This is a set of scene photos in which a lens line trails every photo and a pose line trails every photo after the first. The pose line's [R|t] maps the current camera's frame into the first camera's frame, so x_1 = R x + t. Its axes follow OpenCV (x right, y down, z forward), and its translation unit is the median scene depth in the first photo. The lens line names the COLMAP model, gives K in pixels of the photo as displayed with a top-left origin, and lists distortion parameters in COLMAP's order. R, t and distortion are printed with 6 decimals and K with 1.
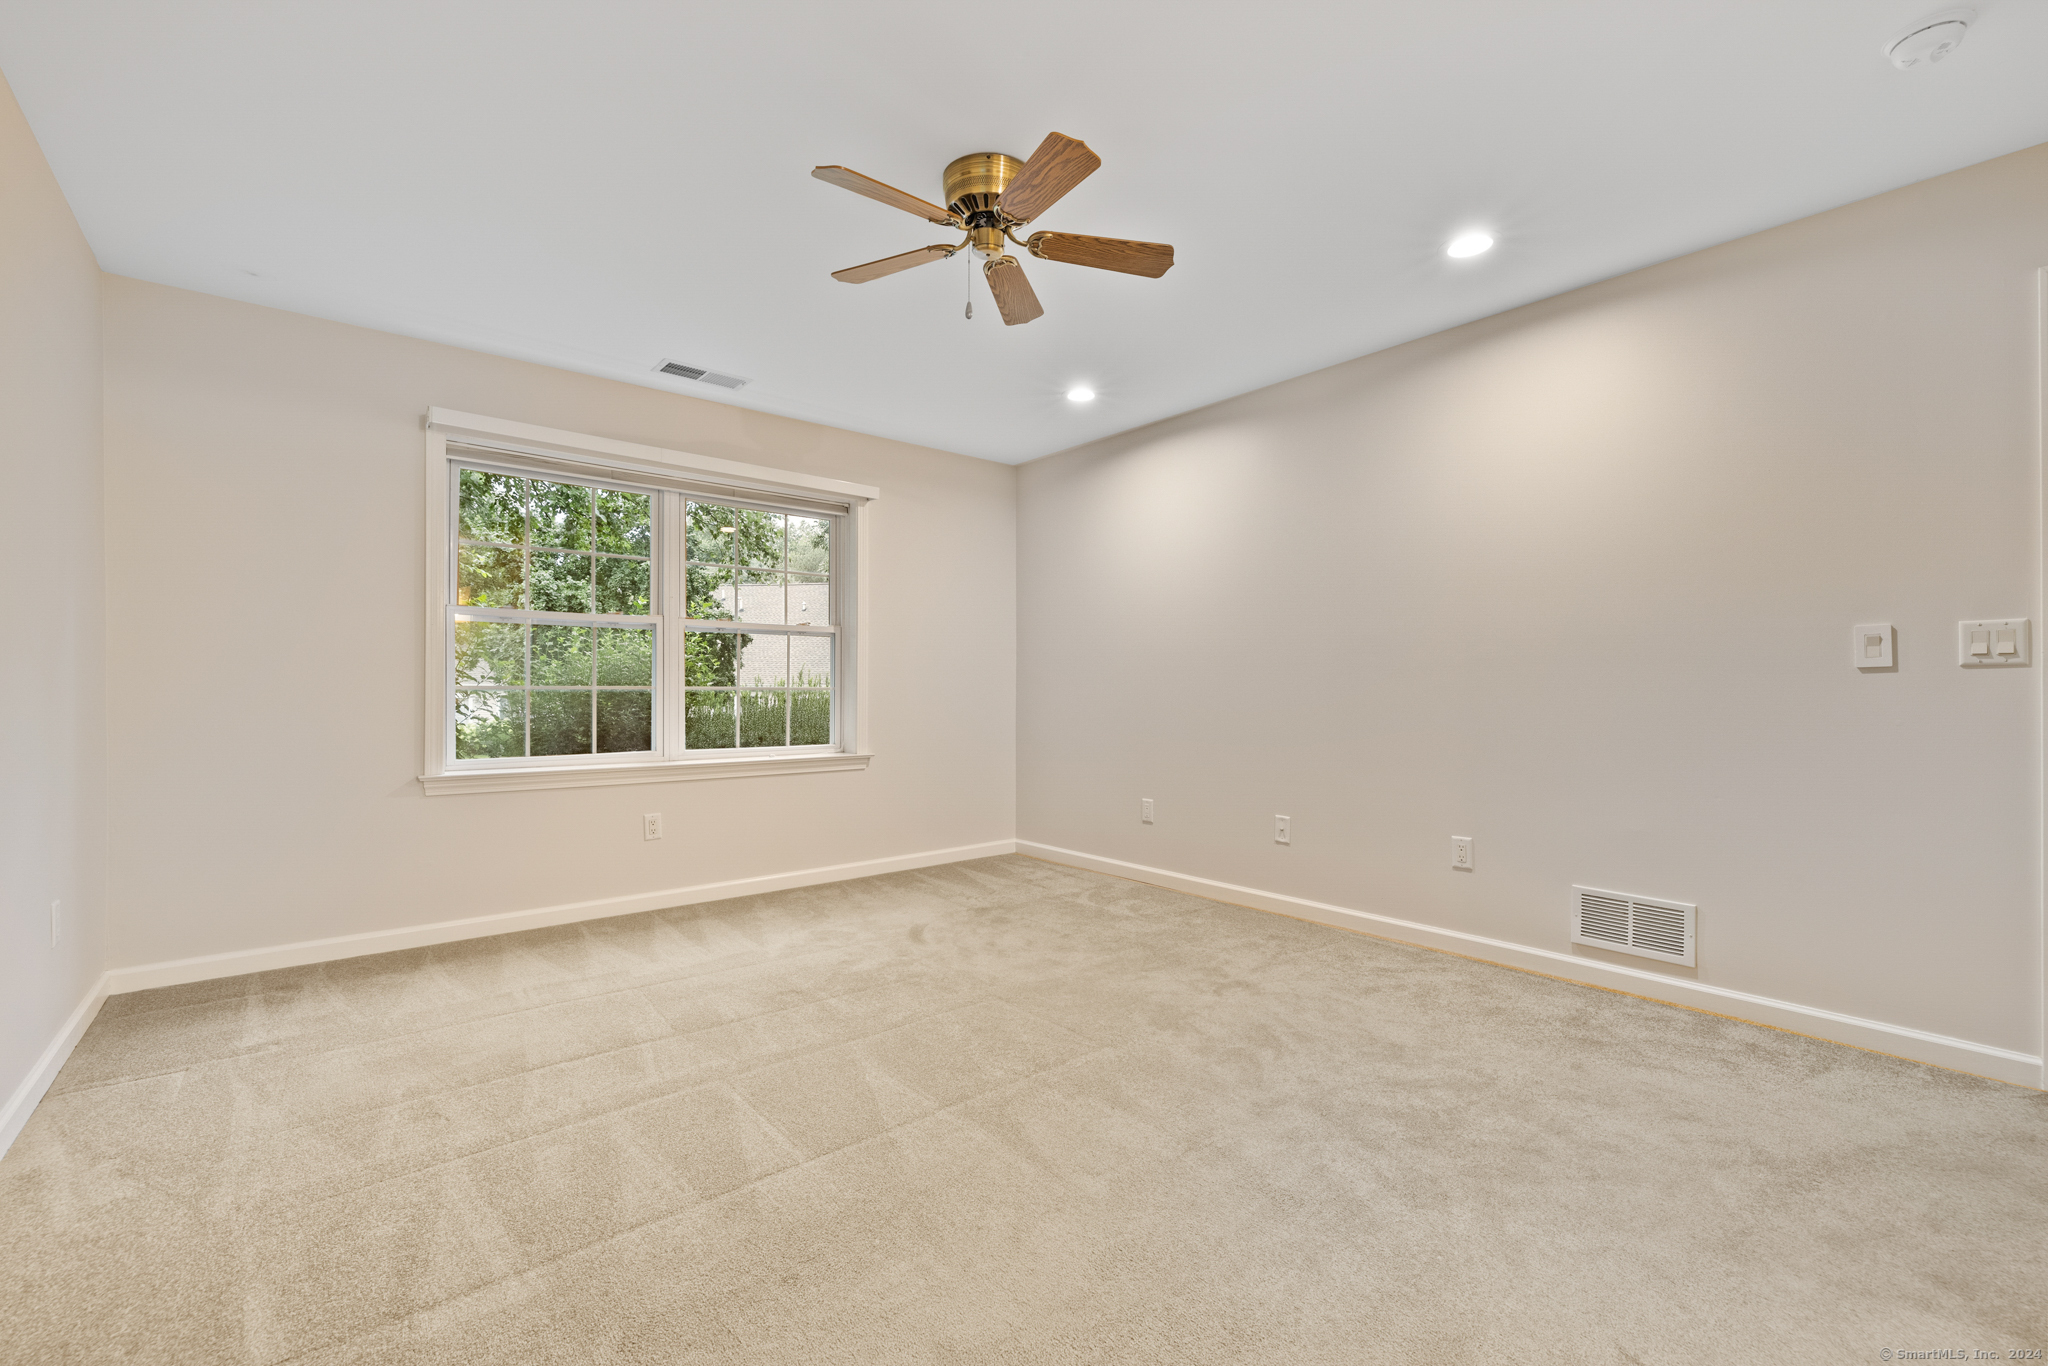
lens RADIAL K [[858.3, 0, 1016.2], [0, 858.3, 697.8], [0, 0, 1]] dist [0.004744, 0.000055]
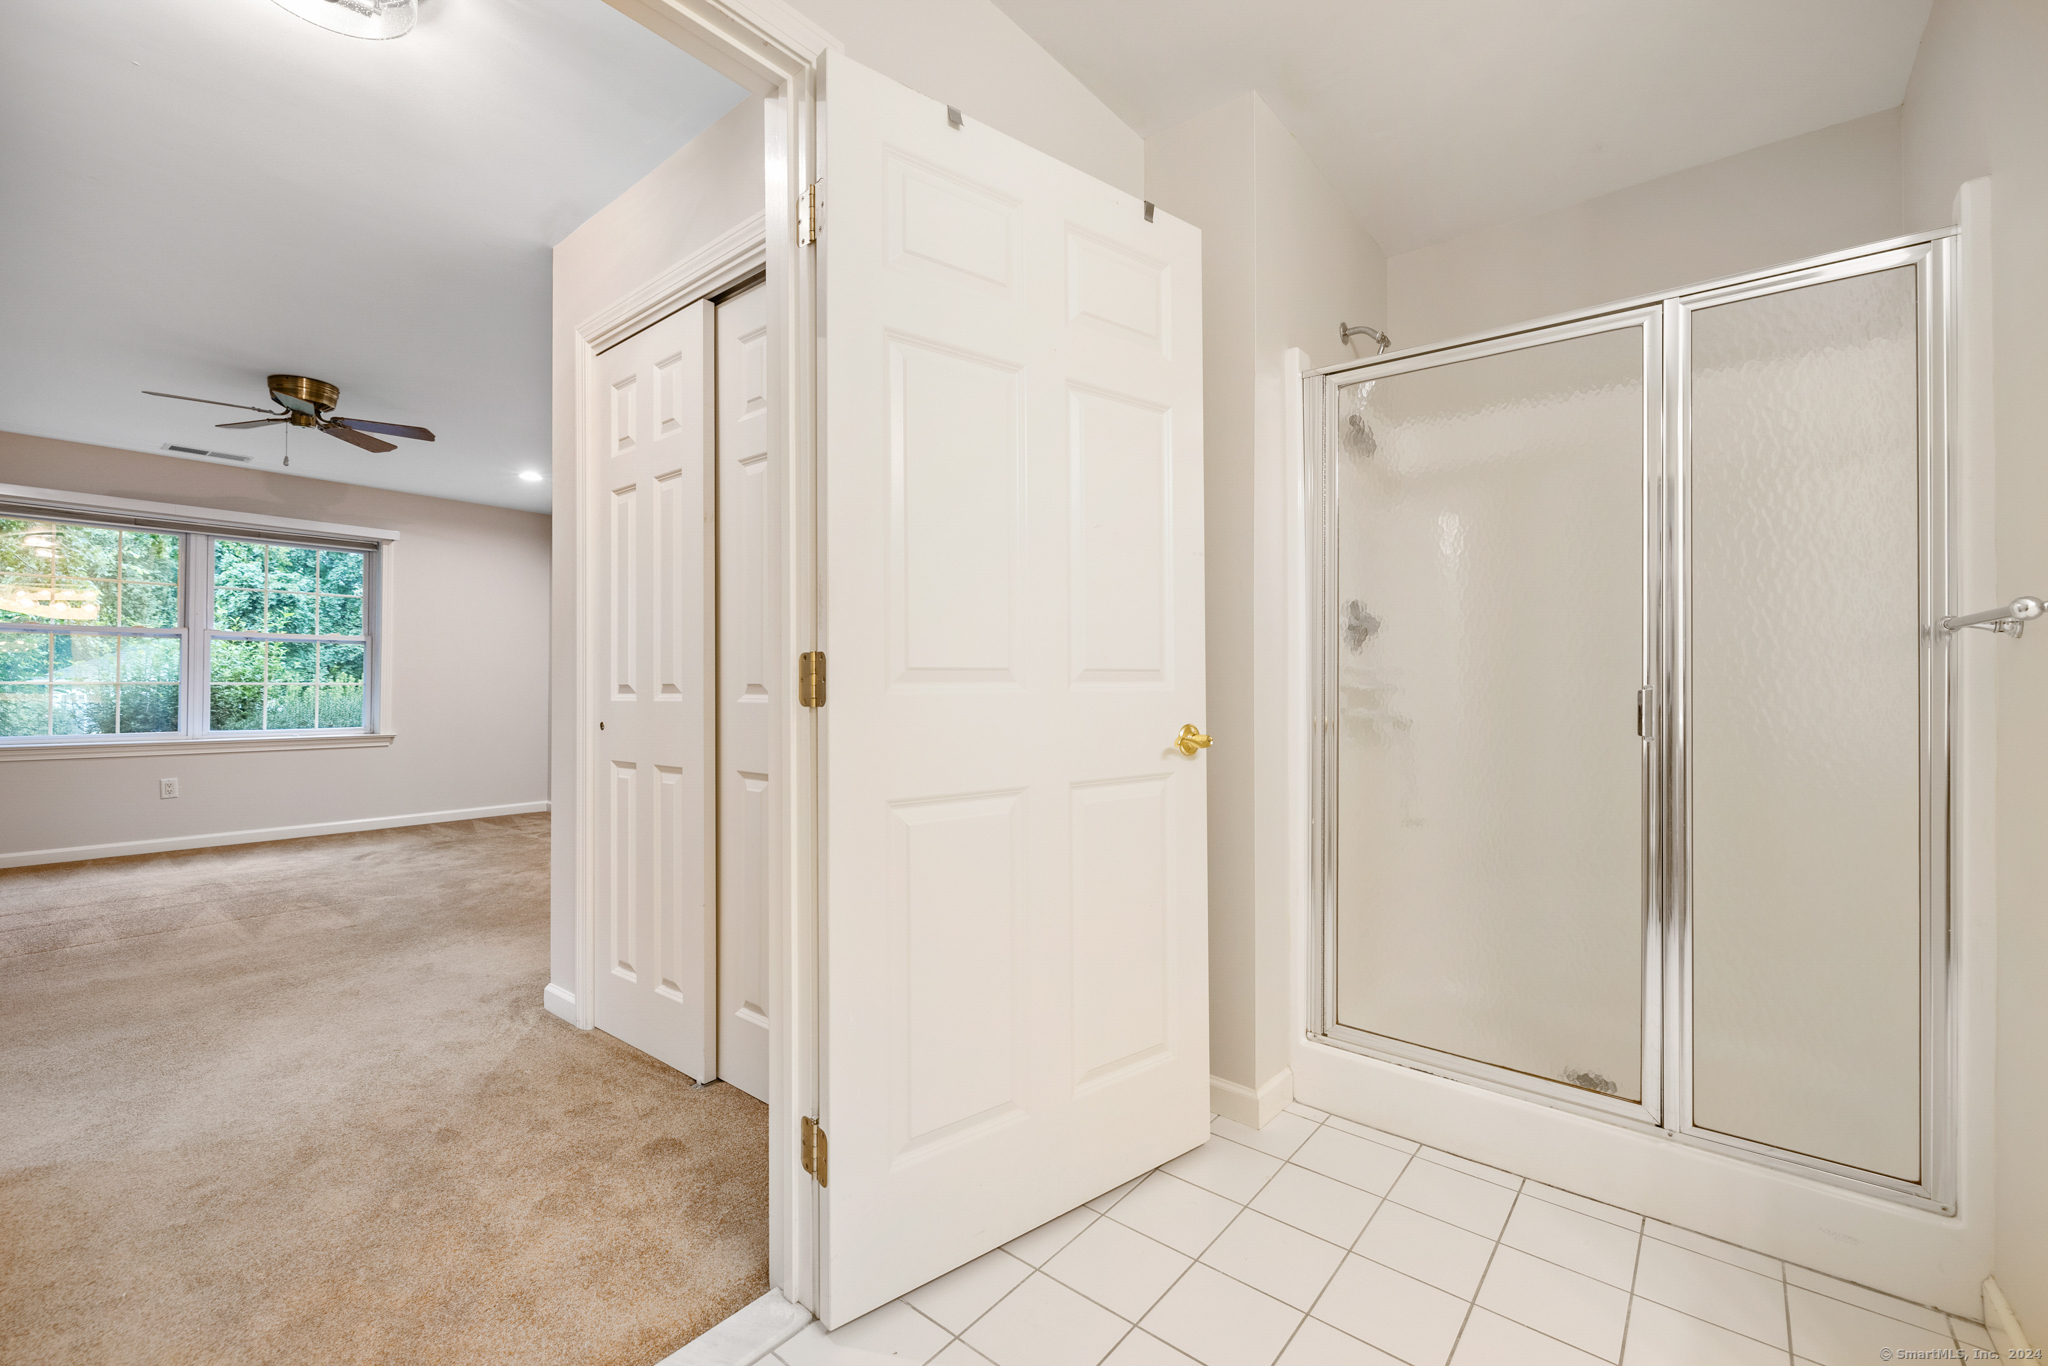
lens RADIAL K [[858.3, 0, 1007.7], [0, 858.3, 676.2], [0, 0, 1]] dist [0.004744, 0.000055]
pose [[0.983260, 0.001856, 0.182197, 0.589998], [0.001930, 0.999786, -0.020600, 0.007062], [-0.182196, 0.020607, 0.983046, -0.530808]]
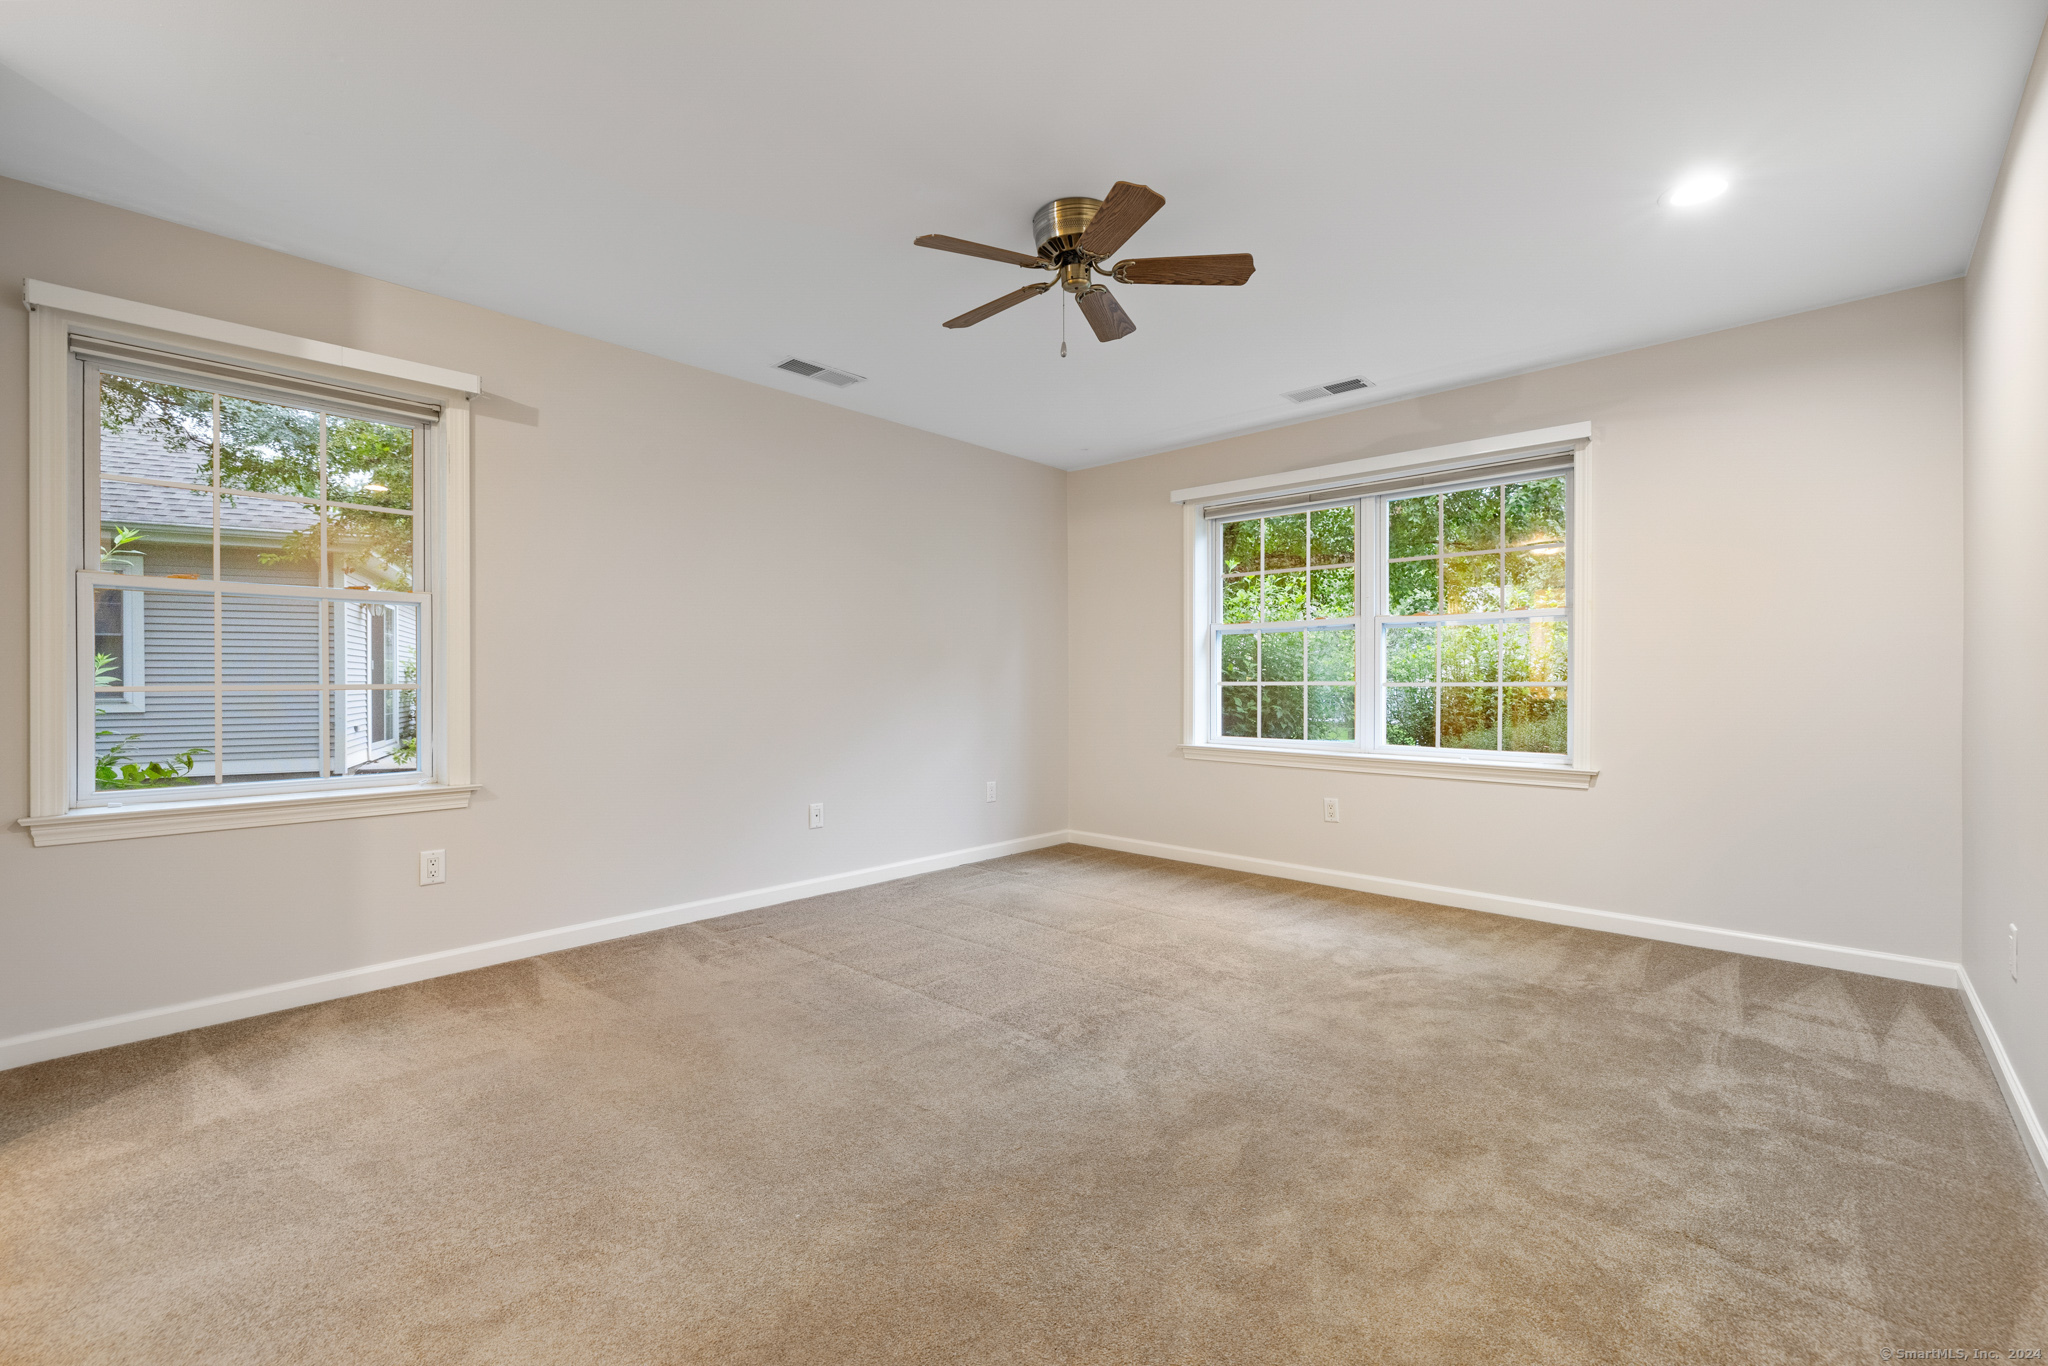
lens RADIAL K [[858.3, 0, 1018.9], [0, 858.3, 683.2], [0, 0, 1]] dist [0.004744, 0.000055]
pose [[0.131840, -0.000699, -0.991271, 0.600346], [-0.014083, 0.999898, -0.002578, -0.003143], [0.991171, 0.014300, 0.131817, 0.452671]]
